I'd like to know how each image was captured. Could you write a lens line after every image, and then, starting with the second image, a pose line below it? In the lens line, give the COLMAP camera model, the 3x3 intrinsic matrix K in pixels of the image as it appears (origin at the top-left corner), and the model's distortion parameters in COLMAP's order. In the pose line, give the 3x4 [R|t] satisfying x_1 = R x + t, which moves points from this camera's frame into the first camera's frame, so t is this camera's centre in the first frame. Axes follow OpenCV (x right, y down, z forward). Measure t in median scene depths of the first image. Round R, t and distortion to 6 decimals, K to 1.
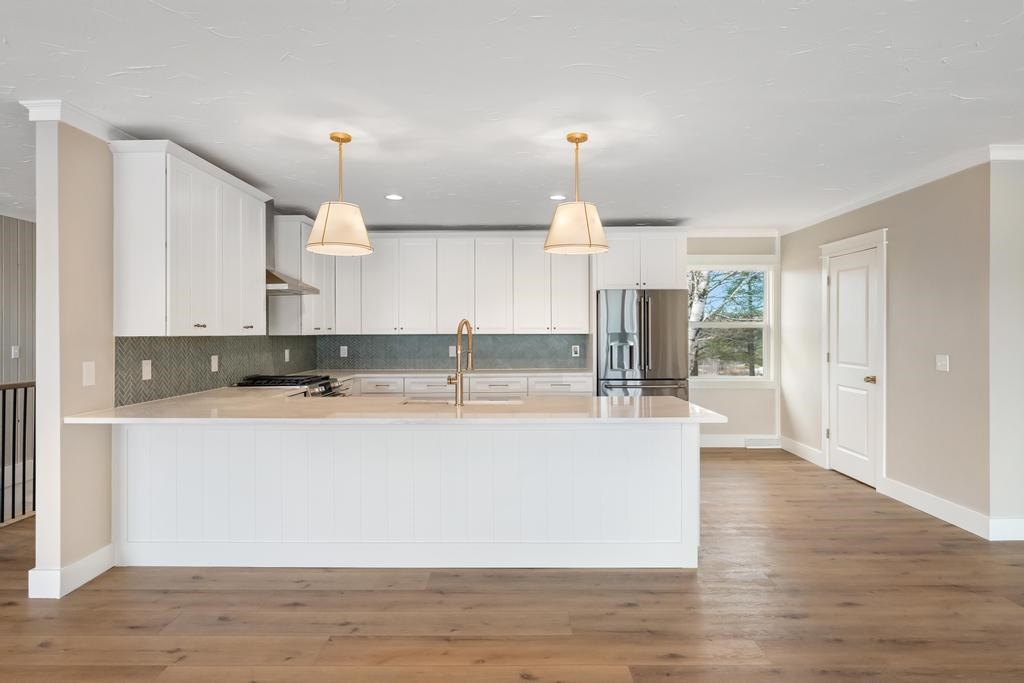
lens RADIAL K [[577.7, 0, 510.4], [0, 577.7, 332.1], [0, 0, 1]] dist [-0.000906, -0.000289]
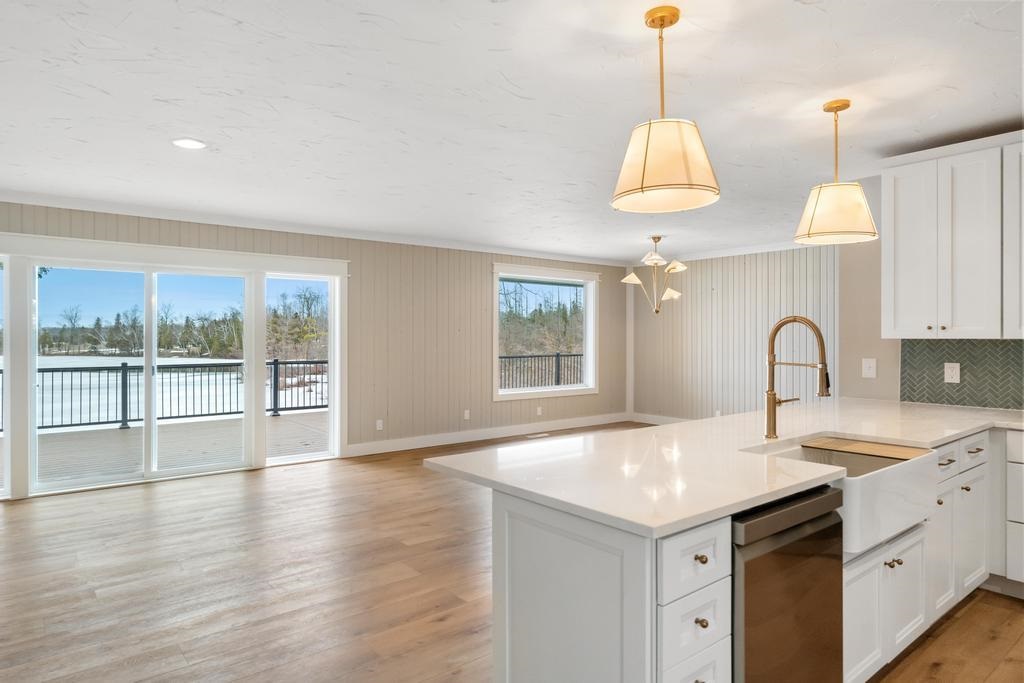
lens RADIAL K [[614.6, 0, 513.0], [0, 614.6, 339.1], [0, 0, 1]] dist [0.000804, -0.000491]
pose [[-0.771088, 0.006800, -0.636692, 0.651496], [0.006235, 0.999976, 0.003129, -0.000491], [0.636697, -0.001557, -0.771112, 1.398937]]
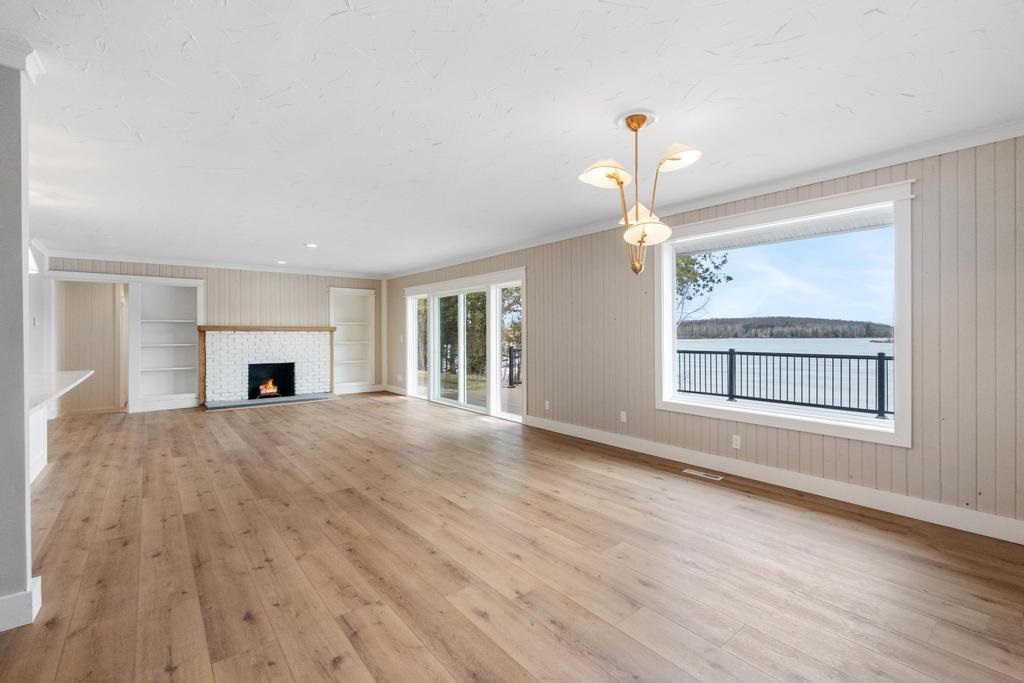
lens RADIAL K [[453.6, 0, 510.2], [0, 453.6, 331.4], [0, 0, 1]] dist [-0.001270, -0.000478]
pose [[-0.630062, 0.008922, 0.776494, -1.537365], [0.003331, 0.999956, -0.008787, 0.024583], [-0.776538, -0.002950, -0.630064, 0.735835]]
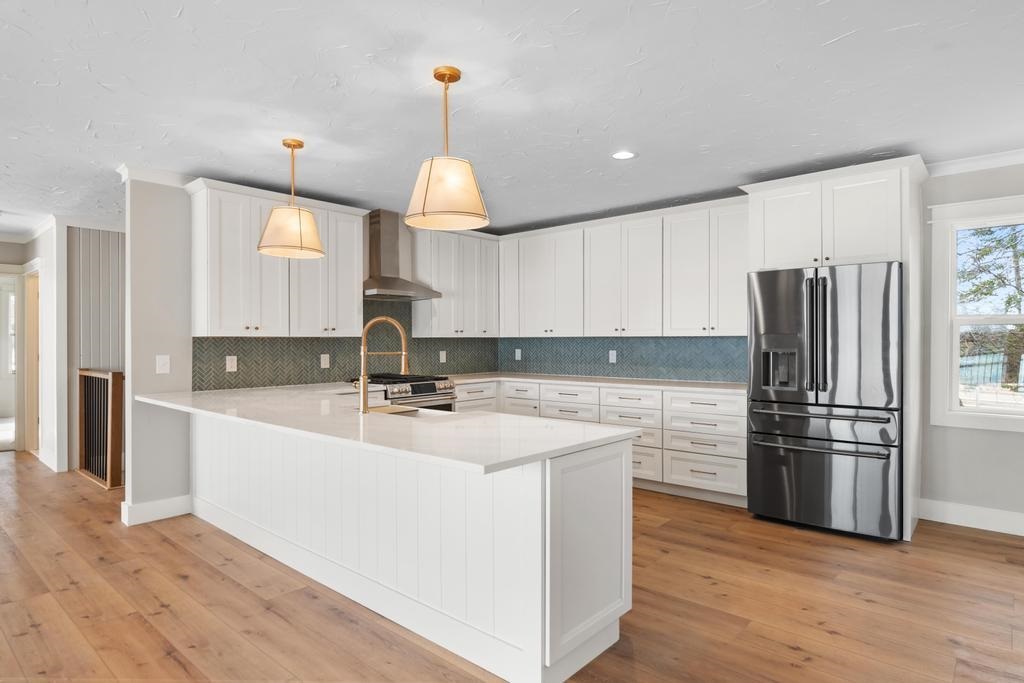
lens RADIAL K [[574.9, 0, 507.6], [0, 574.9, 344.7], [0, 0, 1]] dist [0.000633, -0.000181]
pose [[0.752294, 0.007196, -0.658788, 0.675373], [0.000565, 0.999933, 0.011568, 0.010281], [0.658827, -0.009075, 0.752239, 0.478784]]
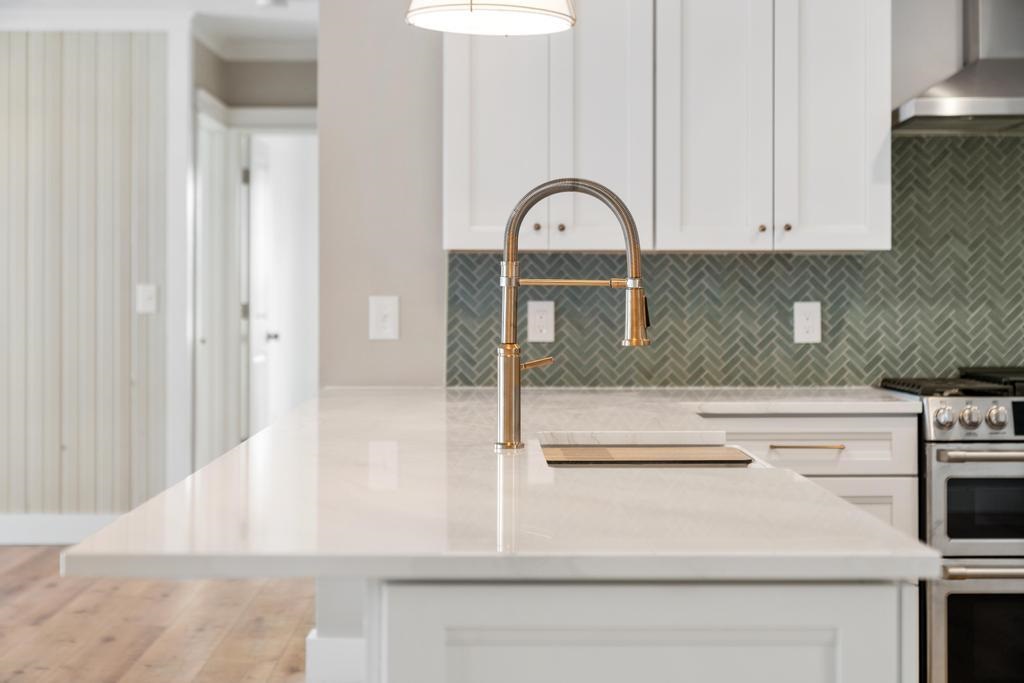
lens RADIAL K [[1773.5, 0, 508.8], [0, 1773.5, 299.6], [0, 0, 1]] dist [0.040816, -0.081923]
pose [[0.021964, 0.008908, -0.999719, 0.910456], [0.000642, 0.999960, 0.008924, 0.035270], [0.999759, -0.000838, 0.021957, 0.986241]]
